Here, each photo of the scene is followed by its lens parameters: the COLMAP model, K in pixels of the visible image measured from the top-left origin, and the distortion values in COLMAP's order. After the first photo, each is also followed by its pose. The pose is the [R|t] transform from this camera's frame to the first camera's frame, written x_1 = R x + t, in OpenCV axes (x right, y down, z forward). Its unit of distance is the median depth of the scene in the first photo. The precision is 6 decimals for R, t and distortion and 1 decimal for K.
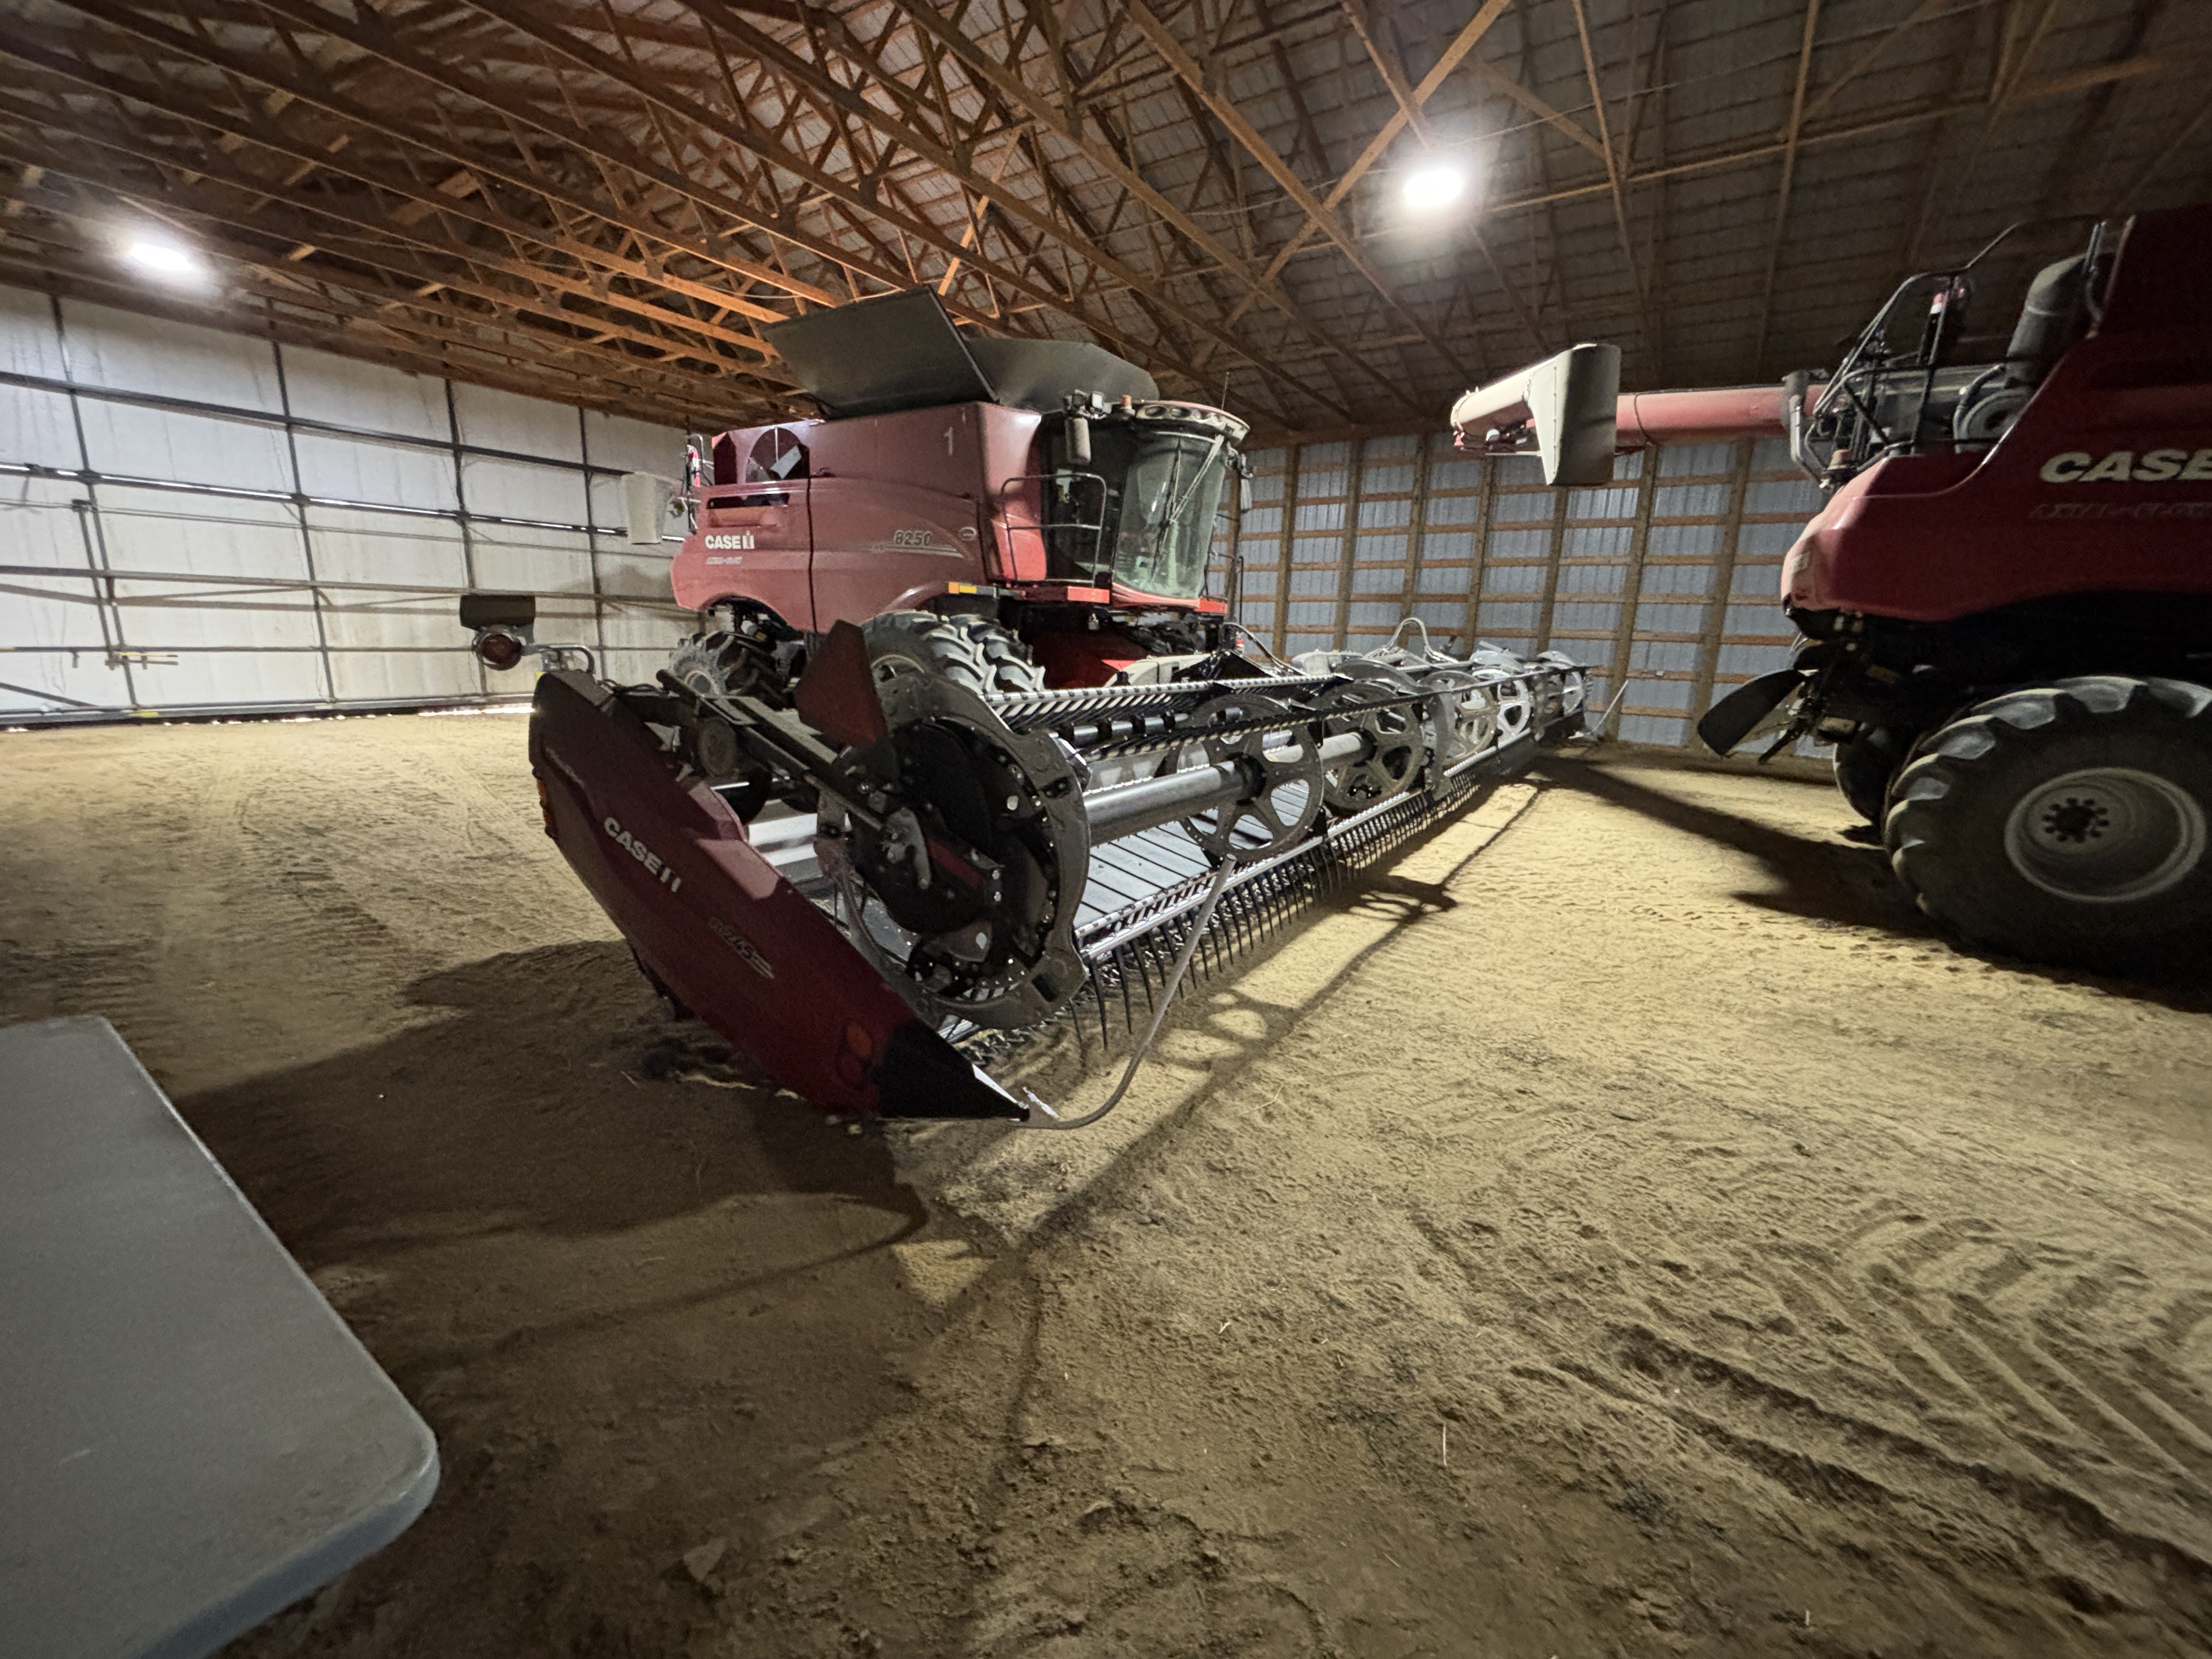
lens RADIAL K [[890.9, 0, 1099.8], [0, 890.9, 831.4], [0, 0, 1]] dist [-0.002069, 0.000513]
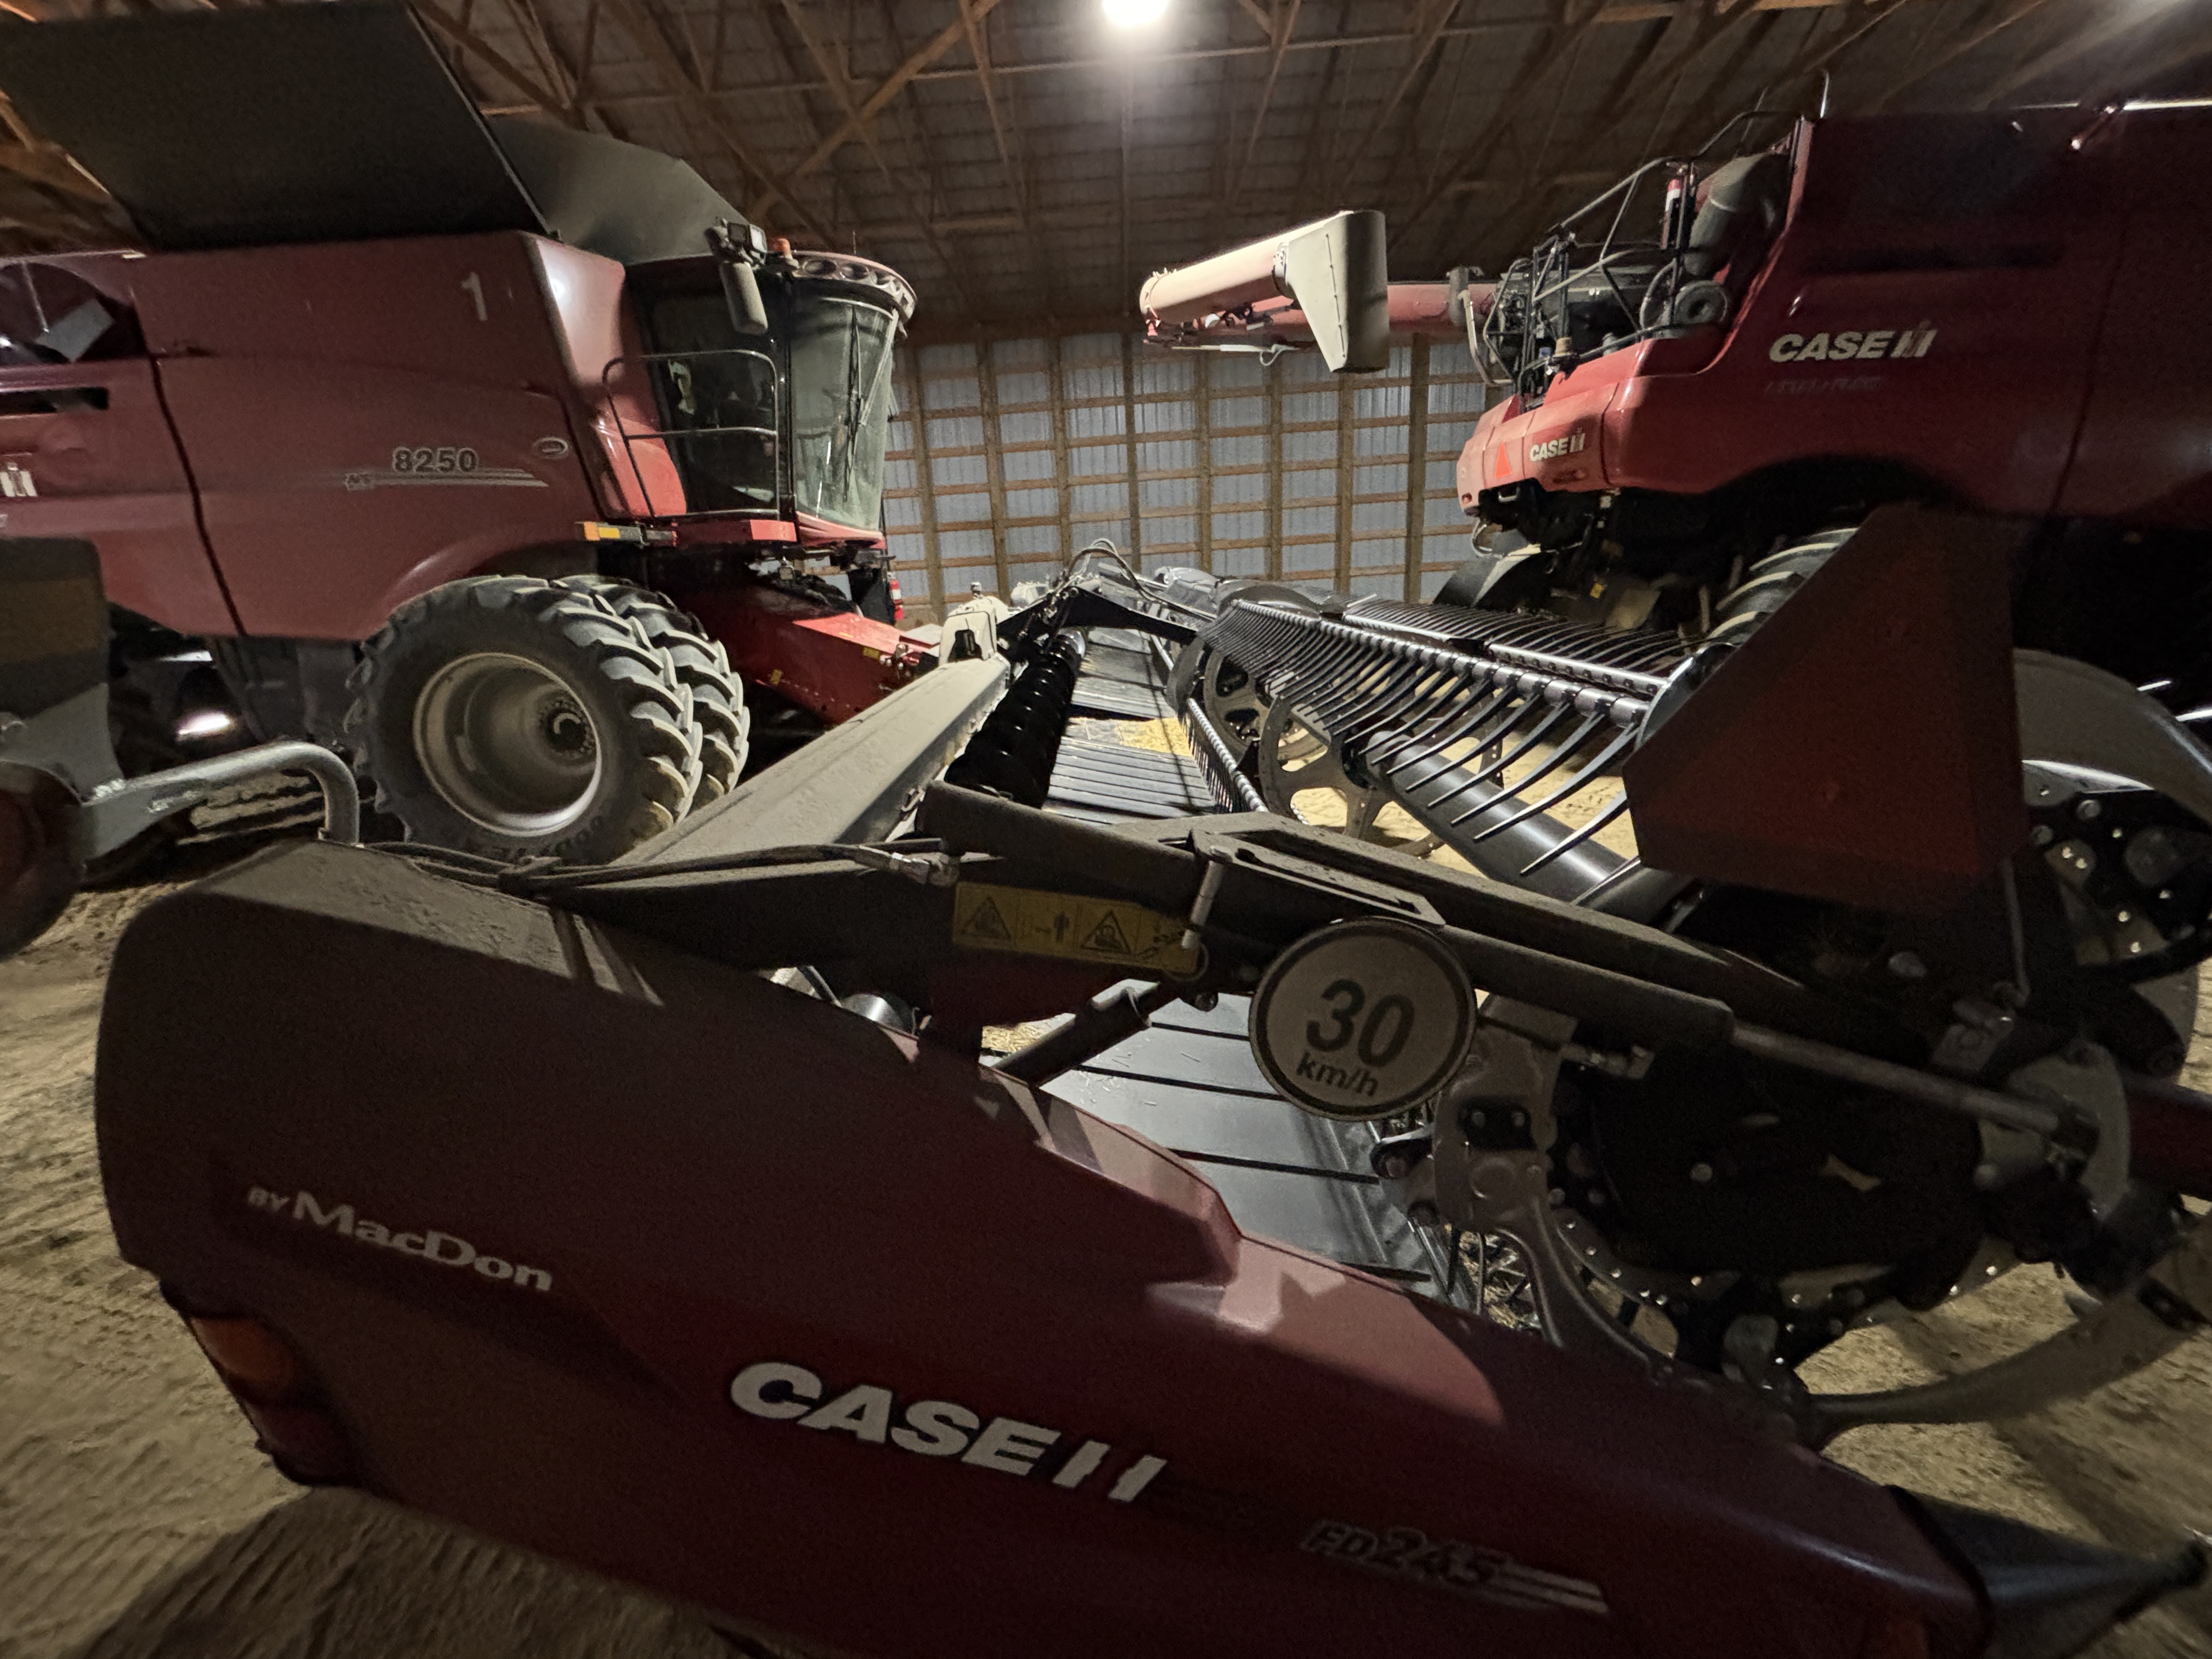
lens RADIAL K [[890.9, 0, 1097.0], [0, 890.9, 824.8], [0, 0, 1]] dist [-0.002069, 0.000513]
pose [[0.838717, -0.228366, 0.494371, -0.197549], [0.200579, 0.973547, 0.109425, -0.062760], [-0.506283, 0.007384, 0.862336, 0.254781]]
